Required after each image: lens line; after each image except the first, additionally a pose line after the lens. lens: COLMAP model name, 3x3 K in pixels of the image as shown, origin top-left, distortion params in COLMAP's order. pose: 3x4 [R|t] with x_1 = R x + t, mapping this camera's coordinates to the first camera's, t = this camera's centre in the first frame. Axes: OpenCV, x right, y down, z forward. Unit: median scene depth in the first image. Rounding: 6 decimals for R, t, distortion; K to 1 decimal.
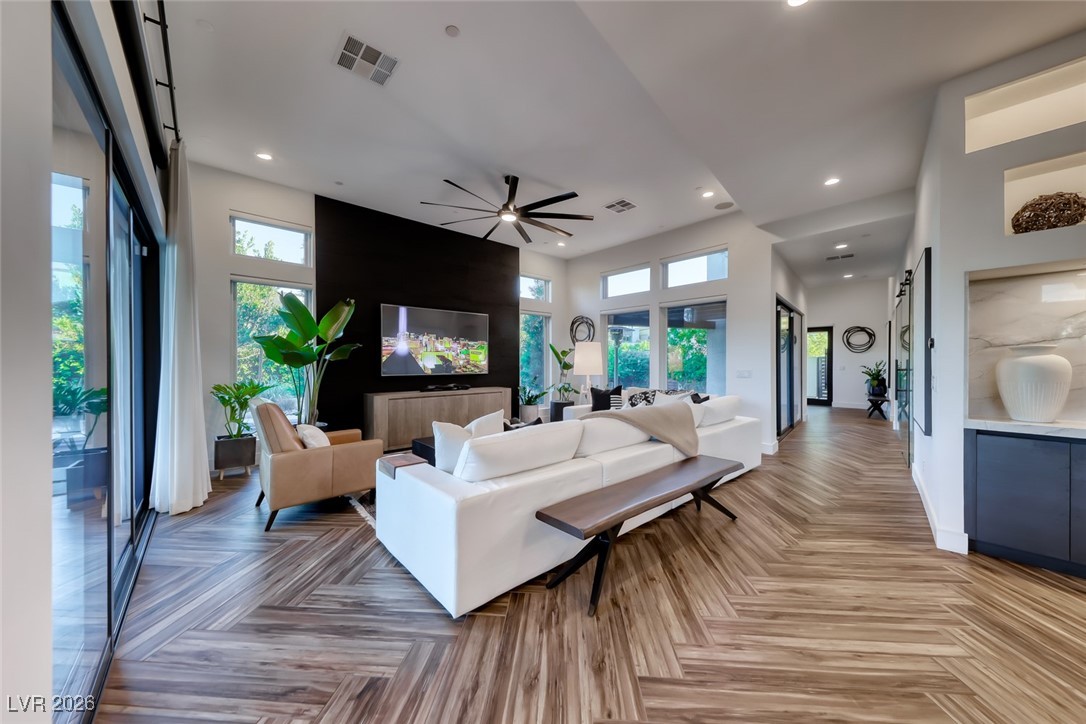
lens RADIAL K [[373.3, 0, 552.5], [0, 373.3, 366.5], [0, 0, 1]] dist [0.009662, -0.000548]
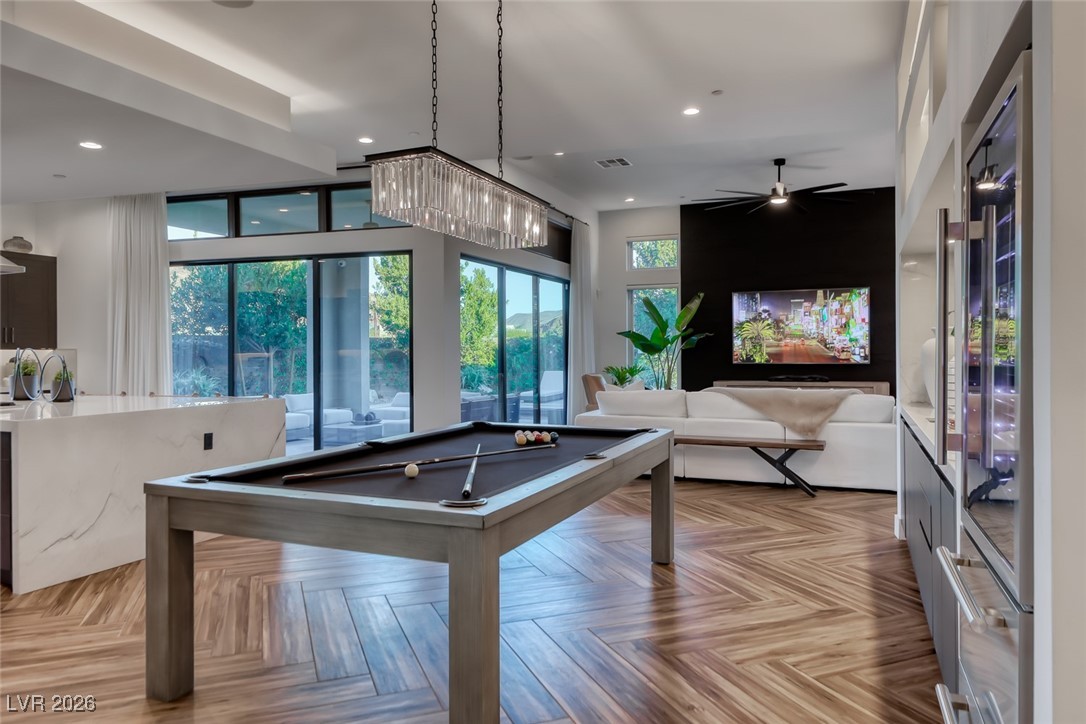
lens RADIAL K [[714.9, 0, 538.6], [0, 714.9, 354.8], [0, 0, 1]] dist [-0.008968, 0.002136]
pose [[0.413128, -0.004590, -0.910662, 2.351801], [-0.000031, 0.999987, -0.005054, 0.022147], [0.910673, 0.002116, 0.413122, -0.591251]]
